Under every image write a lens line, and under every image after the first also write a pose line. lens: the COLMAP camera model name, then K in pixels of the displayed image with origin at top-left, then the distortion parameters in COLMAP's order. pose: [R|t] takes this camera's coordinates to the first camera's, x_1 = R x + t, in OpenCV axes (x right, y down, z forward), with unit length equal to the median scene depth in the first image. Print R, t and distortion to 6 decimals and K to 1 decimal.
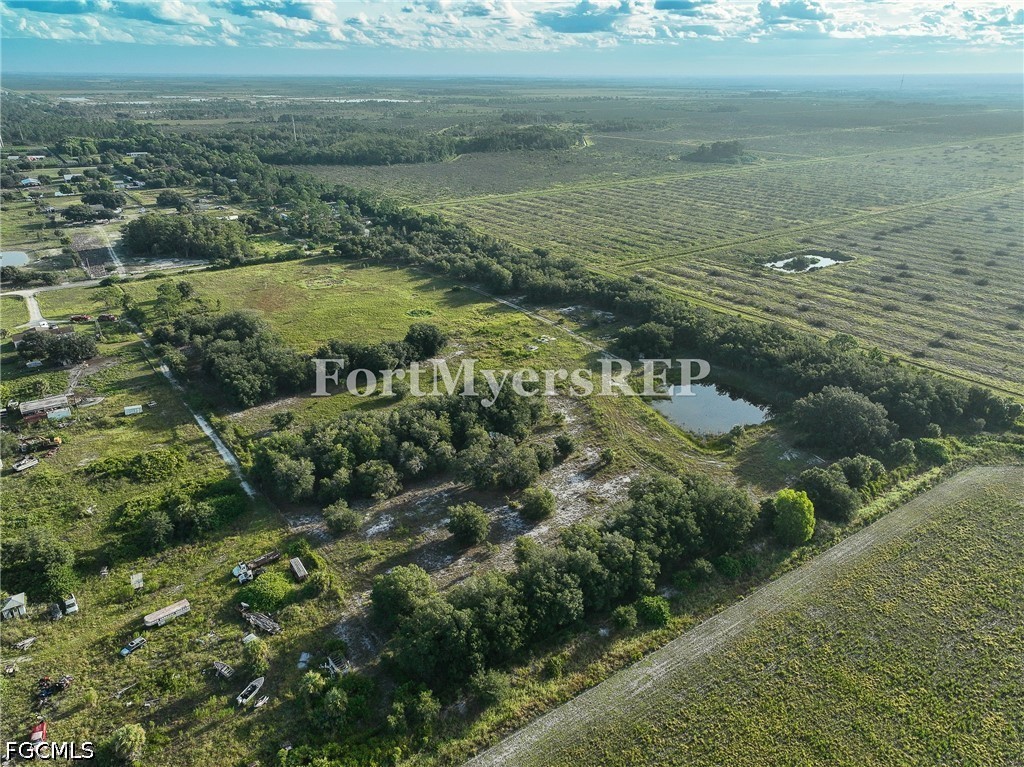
lens RADIAL K [[730.3, 0, 513.6], [0, 730.3, 356.4], [0, 0, 1]] dist [0.002039, 0.009992]
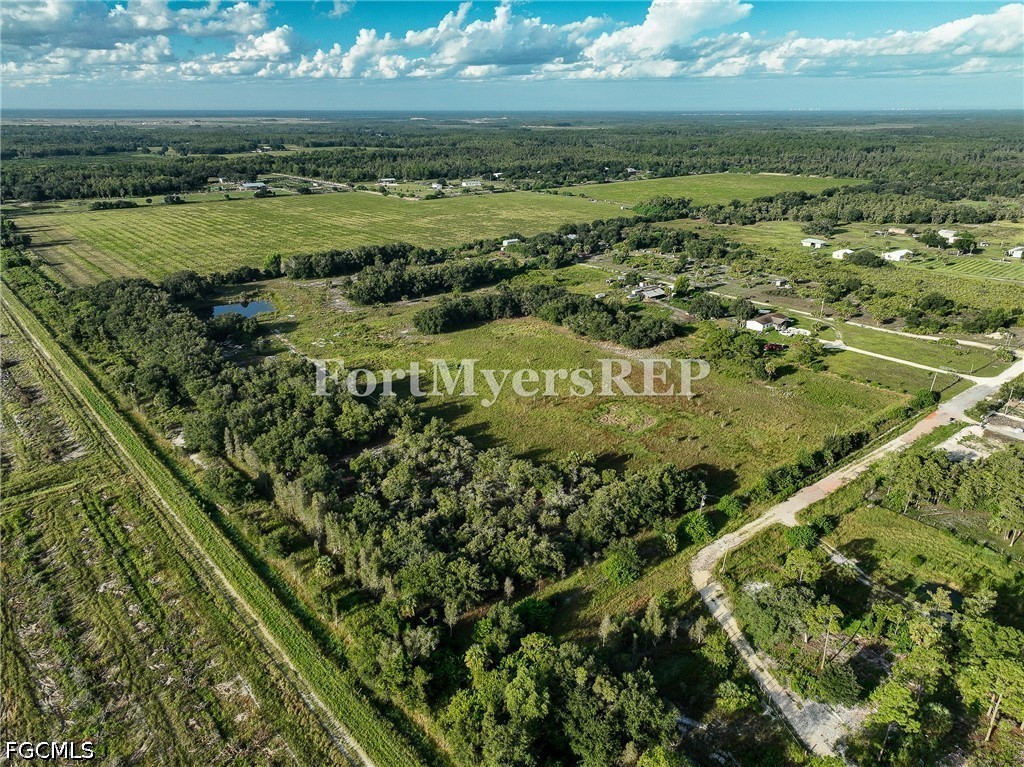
lens RADIAL K [[720.9, 0, 512.0], [0, 720.9, 383.5], [0, 0, 1]] dist [0.003298, 0.005908]
pose [[-0.996898, 0.026307, -0.074183, -0.154245], [-0.030223, 0.742301, 0.669384, -0.702742], [0.072675, 0.669550, -0.739203, 1.876512]]
